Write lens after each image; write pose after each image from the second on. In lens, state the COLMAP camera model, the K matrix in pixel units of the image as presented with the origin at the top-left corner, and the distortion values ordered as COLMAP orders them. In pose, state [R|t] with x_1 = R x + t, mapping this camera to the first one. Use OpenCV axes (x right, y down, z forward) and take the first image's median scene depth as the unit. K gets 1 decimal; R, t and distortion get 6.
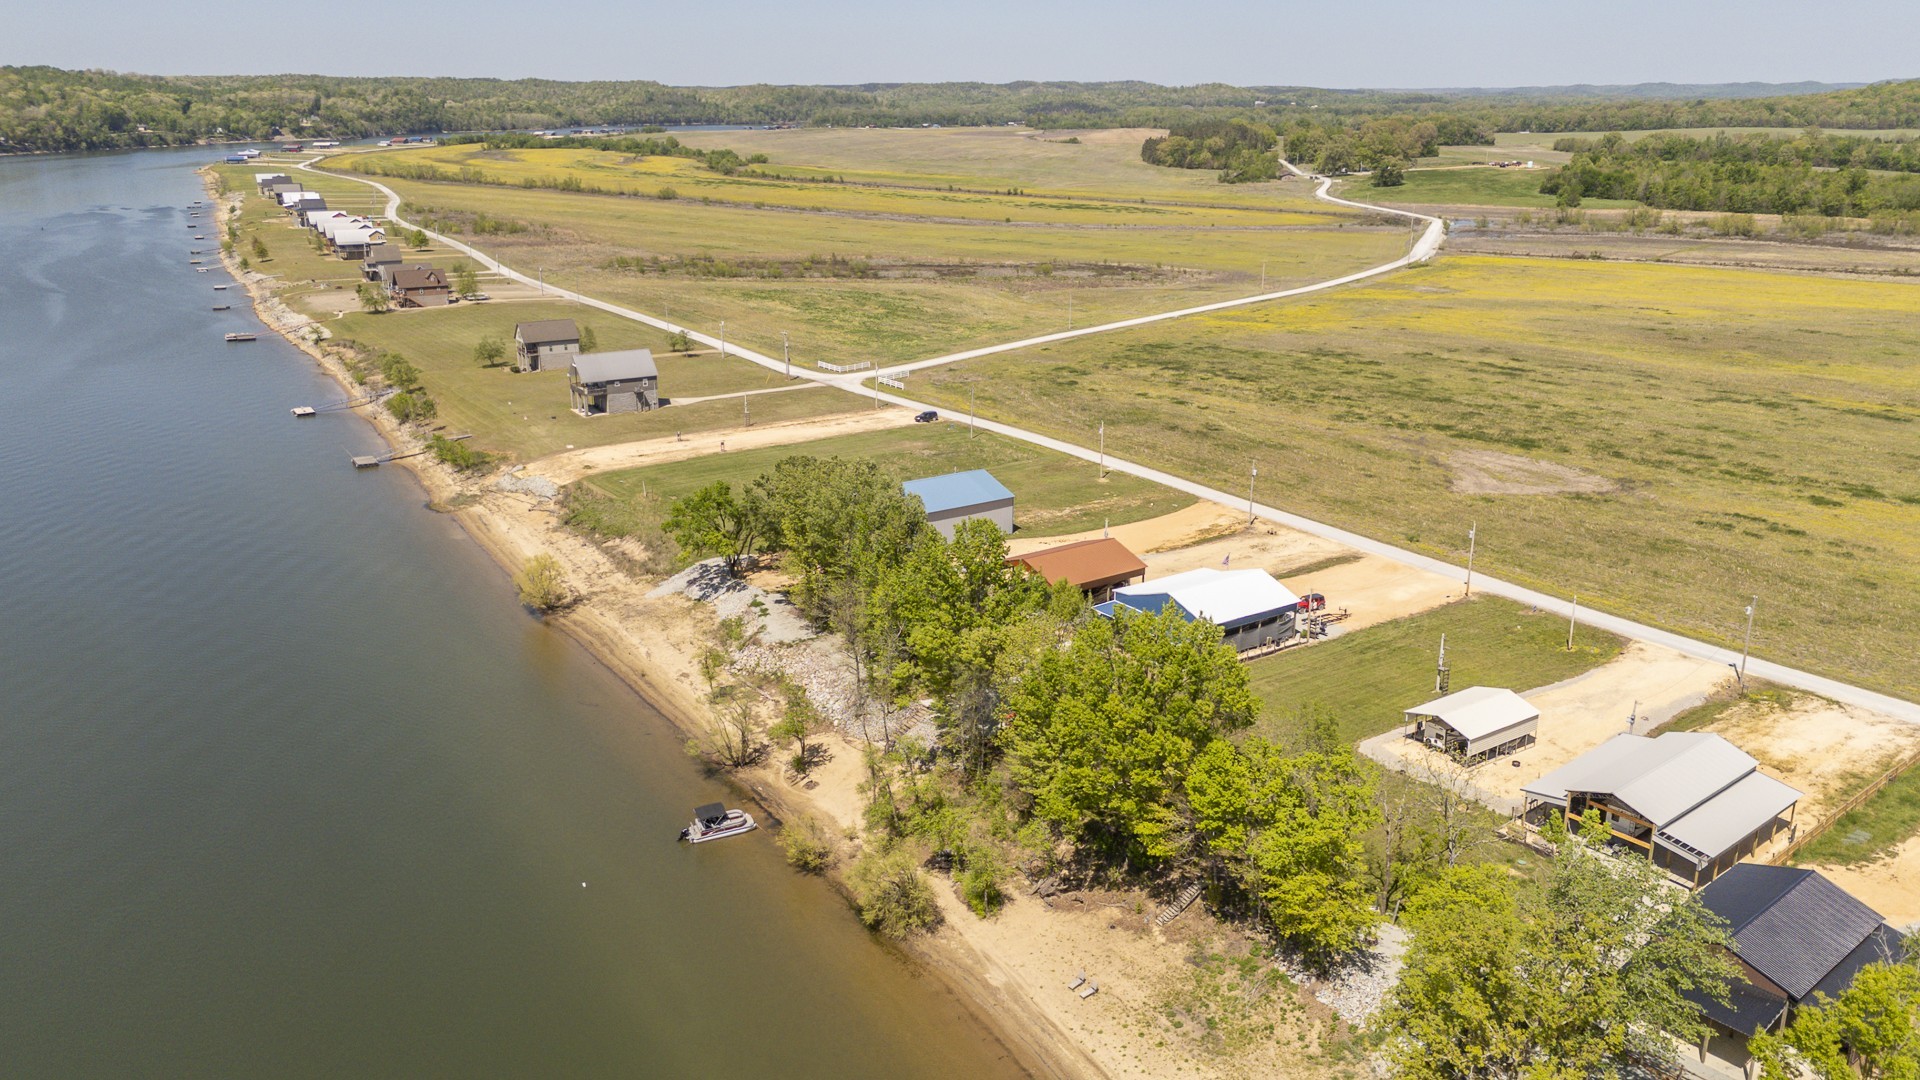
lens RADIAL K [[1420.9, 0, 959.1], [0, 1420.9, 538.6], [0, 0, 1]] dist [0.059245, -0.052678]
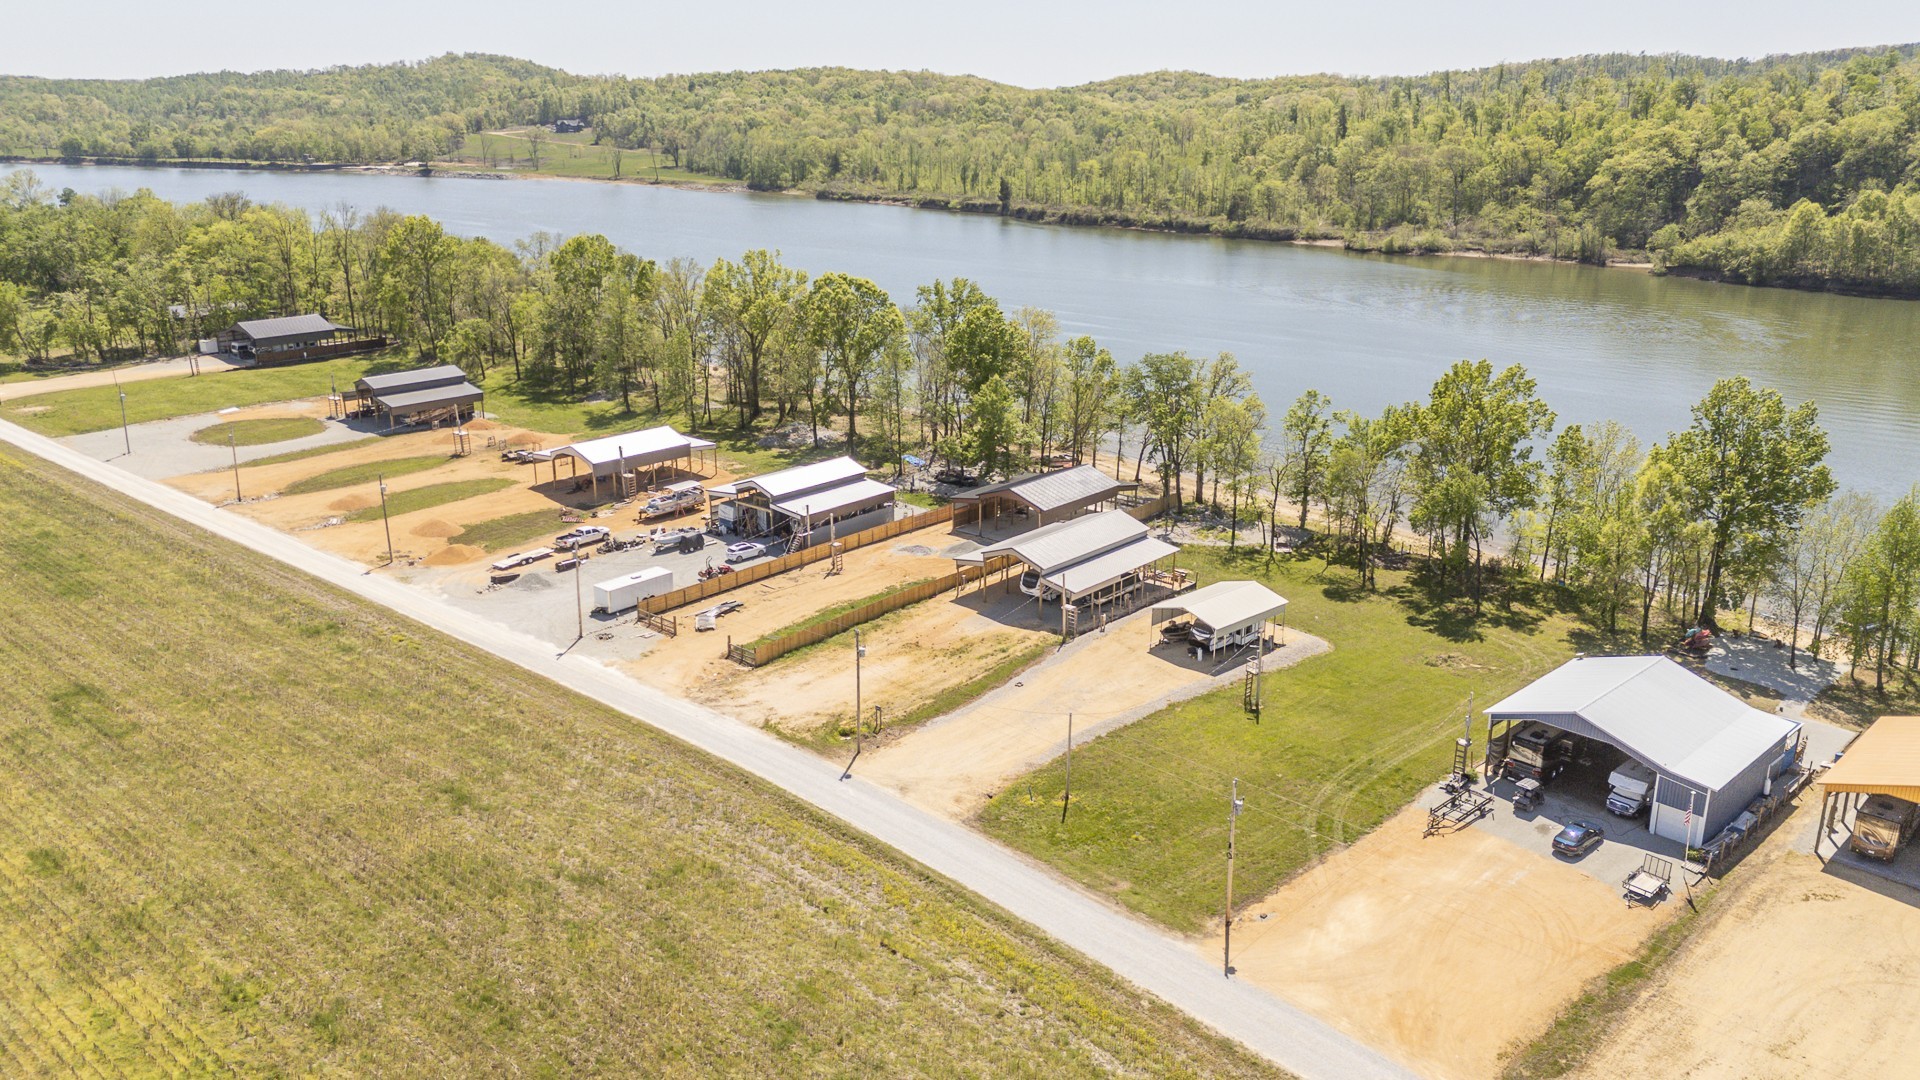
lens RADIAL K [[1420.9, 0, 947.1], [0, 1420.9, 525.2], [0, 0, 1]] dist [0.059245, -0.052678]
pose [[-0.988321, 0.046308, -0.145177, 0.477847], [-0.042741, 0.830224, 0.555789, -0.312150], [0.146267, 0.555504, -0.818549, 1.218711]]
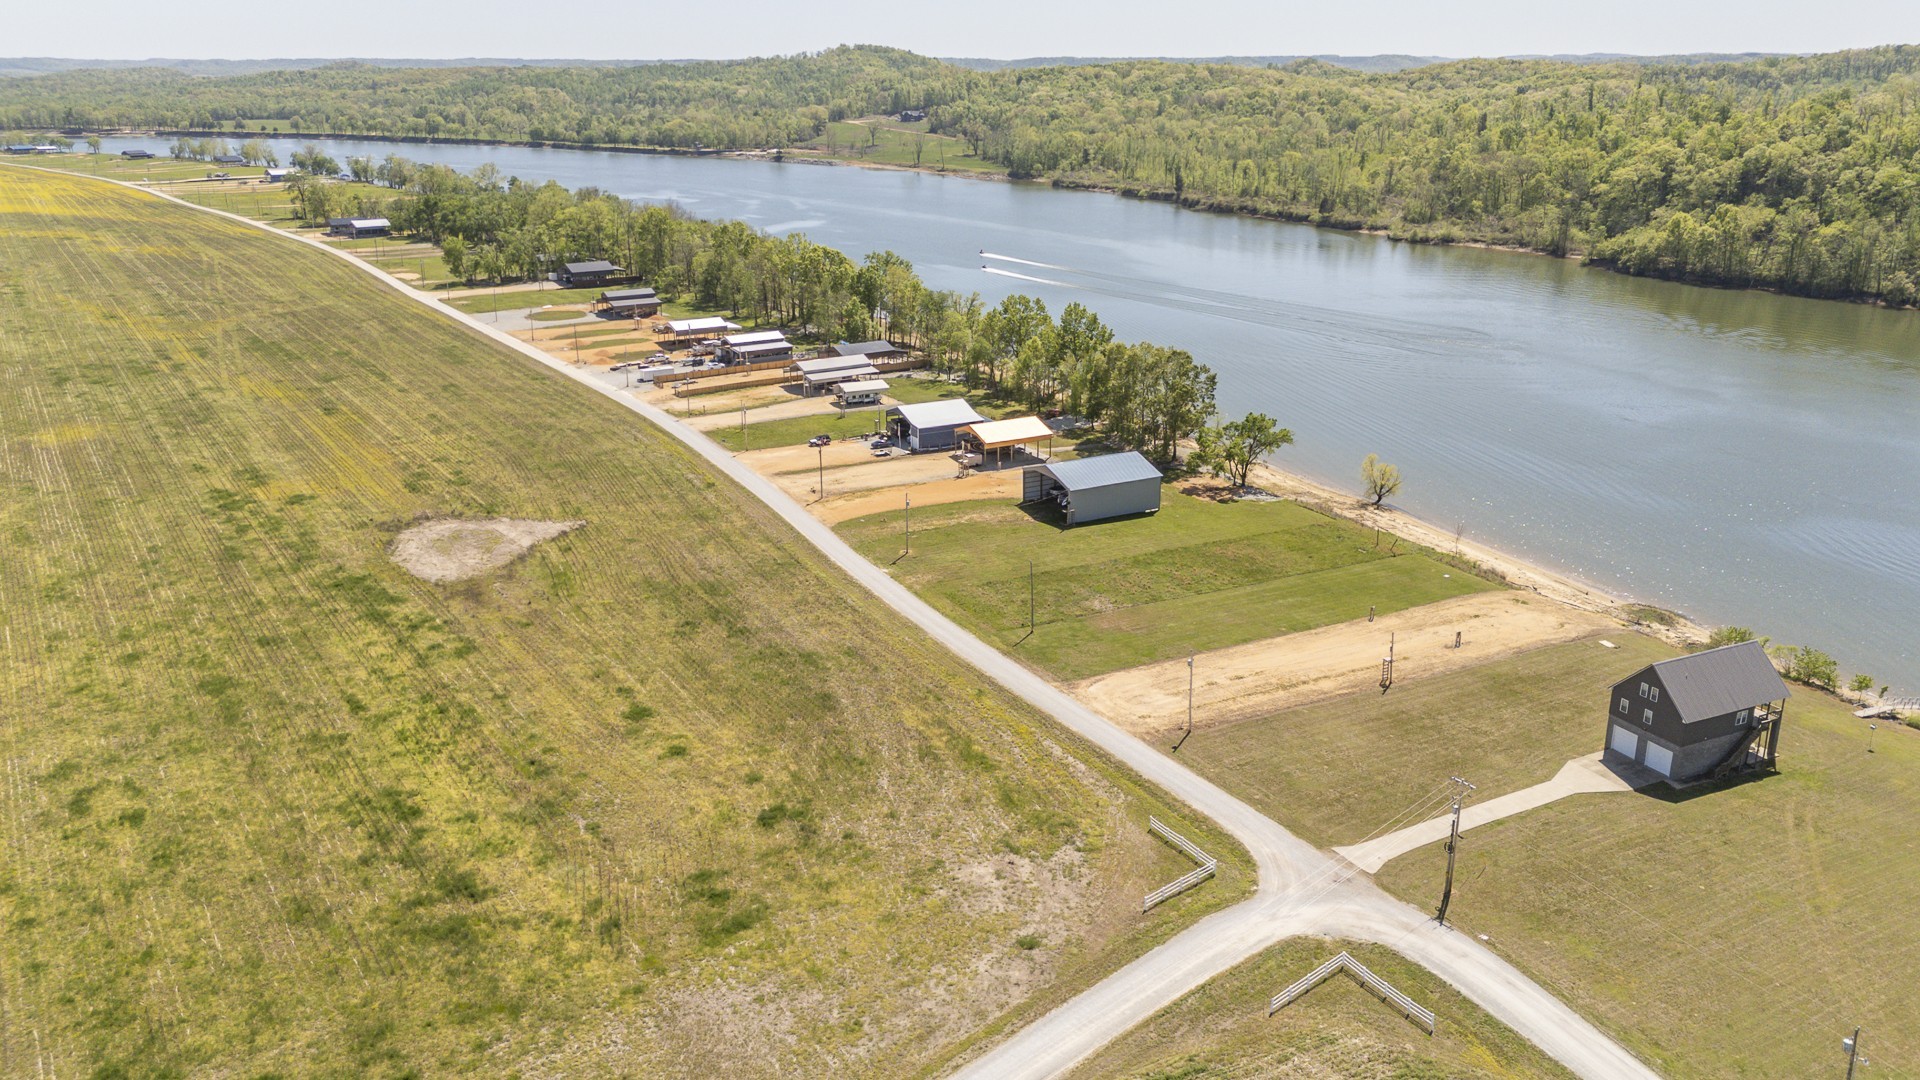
lens RADIAL K [[1420.9, 0, 954.4], [0, 1420.9, 544.1], [0, 0, 1]] dist [0.059245, -0.052678]
pose [[-0.992765, -0.031607, 0.115838, -0.048080], [0.042056, 0.812089, 0.582017, -0.718522], [-0.112467, 0.582677, -0.804884, 2.129281]]
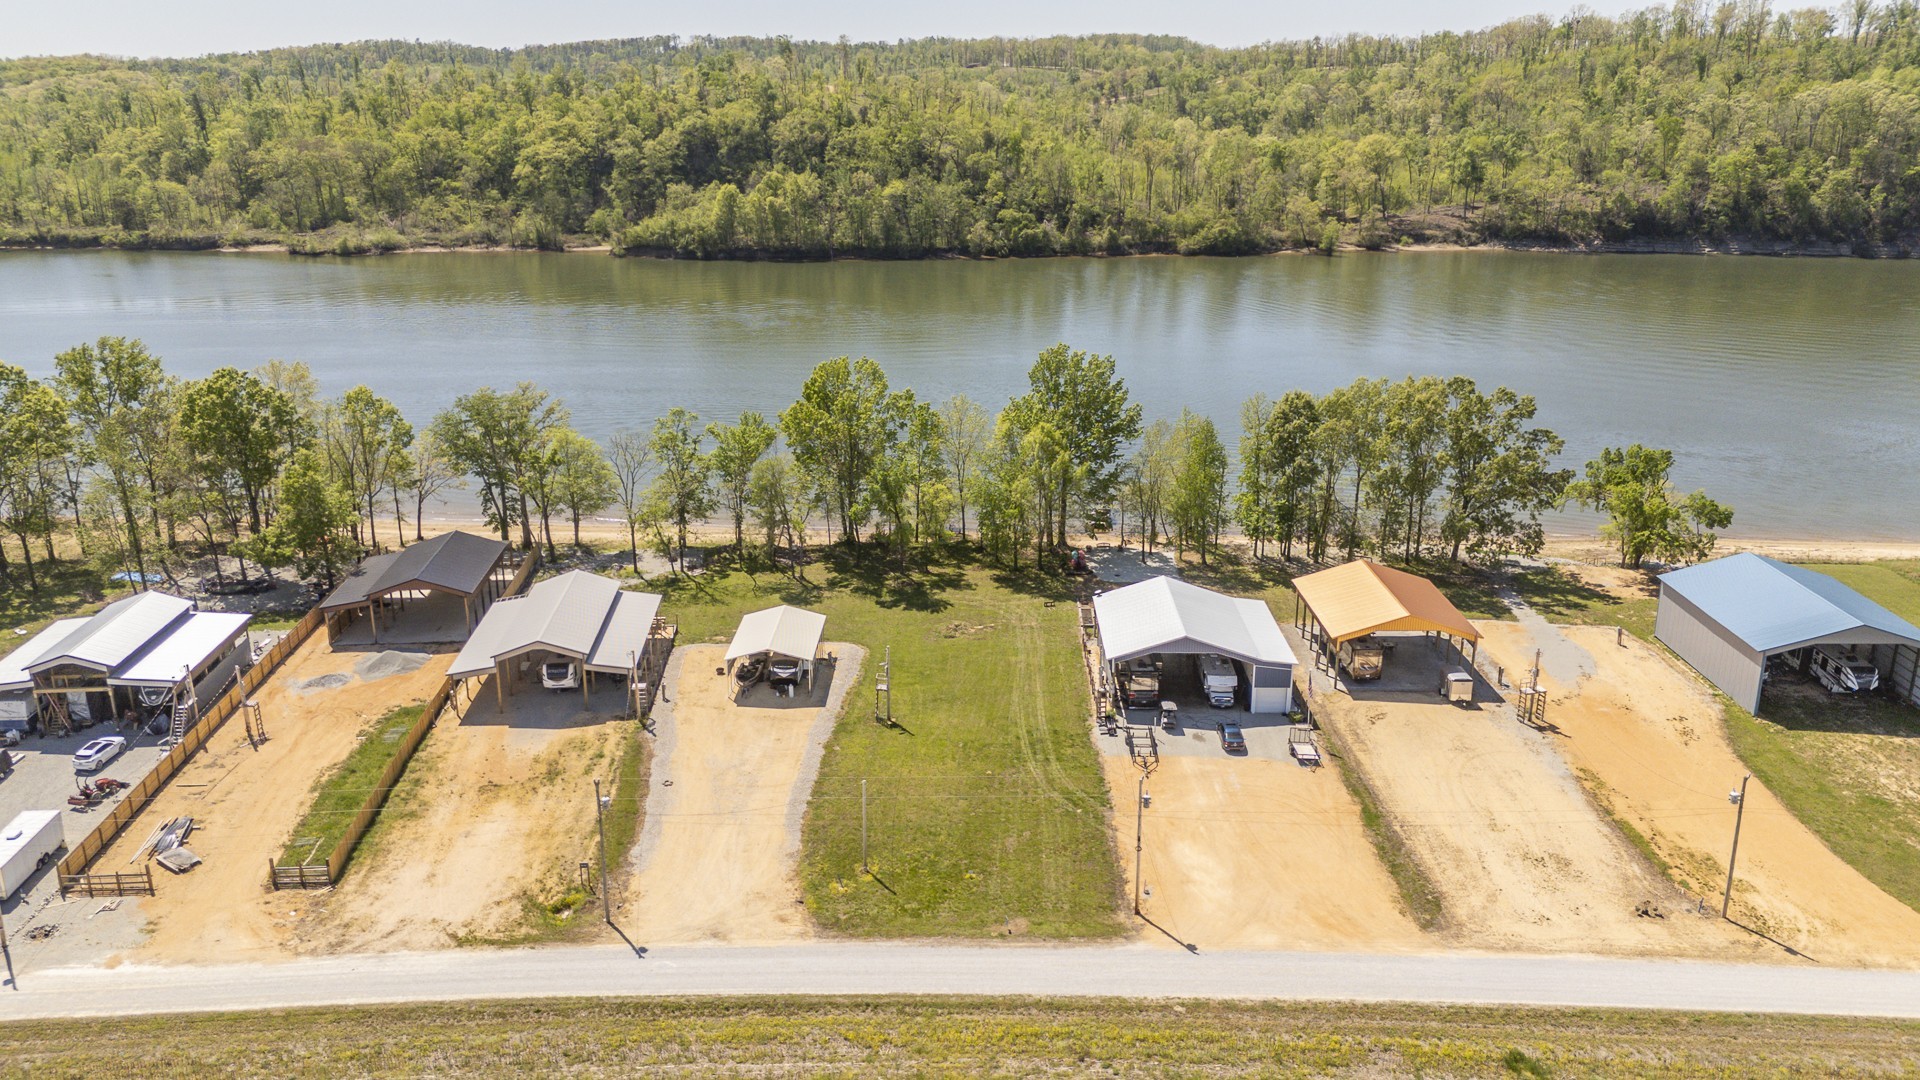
lens RADIAL K [[1420.9, 0, 957.0], [0, 1420.9, 527.6], [0, 0, 1]] dist [0.059245, -0.052678]
pose [[-0.576709, 0.247930, -0.778420, 0.703390], [-0.240143, 0.859293, 0.451604, -0.272603], [0.780857, 0.447377, -0.436023, 1.037266]]
